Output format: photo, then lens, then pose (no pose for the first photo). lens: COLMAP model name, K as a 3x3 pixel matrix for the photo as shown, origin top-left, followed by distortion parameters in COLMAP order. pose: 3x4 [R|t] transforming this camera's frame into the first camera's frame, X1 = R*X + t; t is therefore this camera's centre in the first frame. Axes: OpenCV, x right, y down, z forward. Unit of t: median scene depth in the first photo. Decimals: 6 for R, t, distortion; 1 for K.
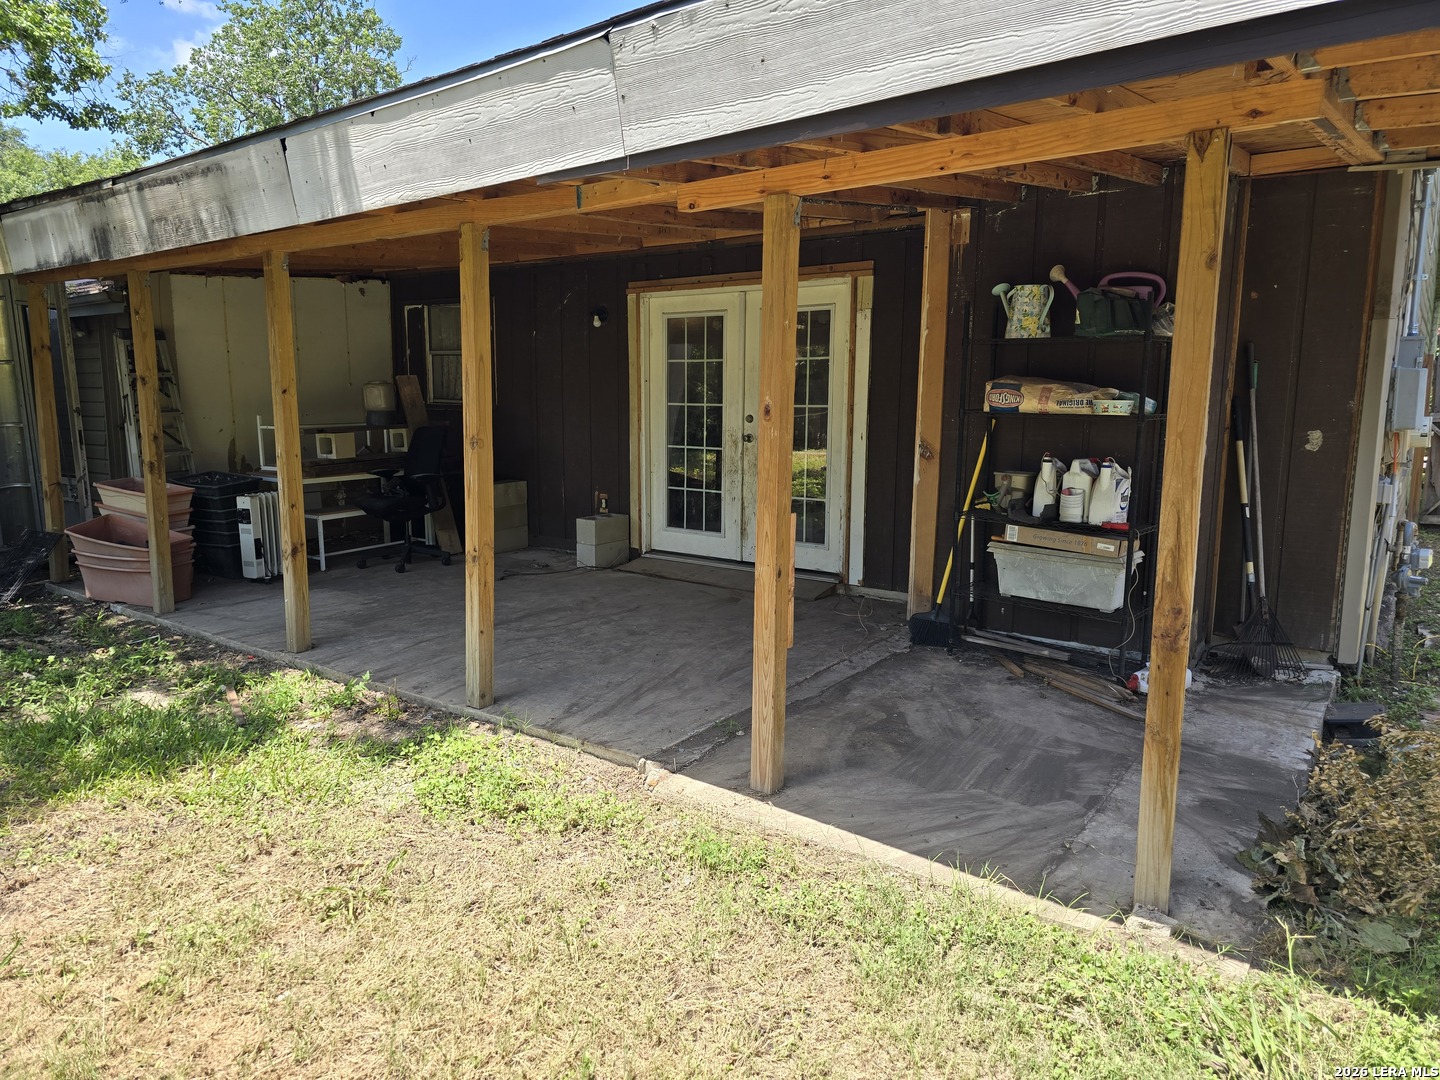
lens RADIAL K [[925.9, 0, 720.0], [0, 925.9, 540.0], [0, 0, 1]] dist [0.061723, -0.000996]
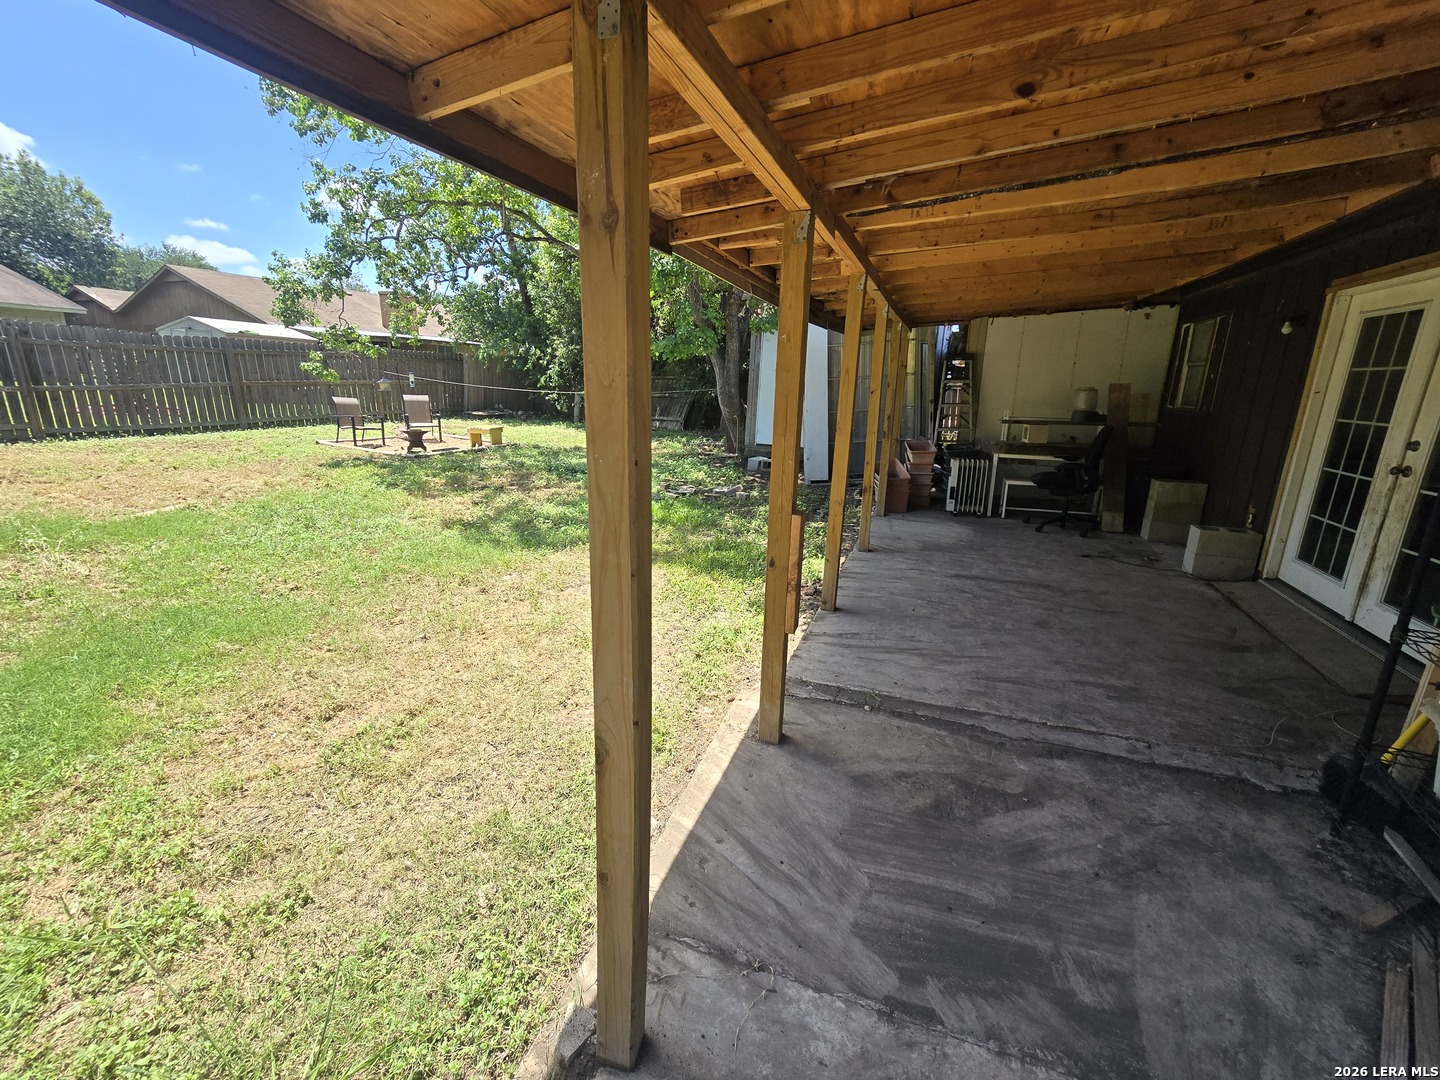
lens RADIAL K [[590.9, 0, 722.7], [0, 590.9, 523.7], [0, 0, 1]] dist [-0.012323, -0.000055]
pose [[0.288050, 0.235259, -0.928267, 0.483031], [-0.178015, 0.965612, 0.189484, -0.089578], [0.940924, 0.110665, 0.320024, 0.495082]]
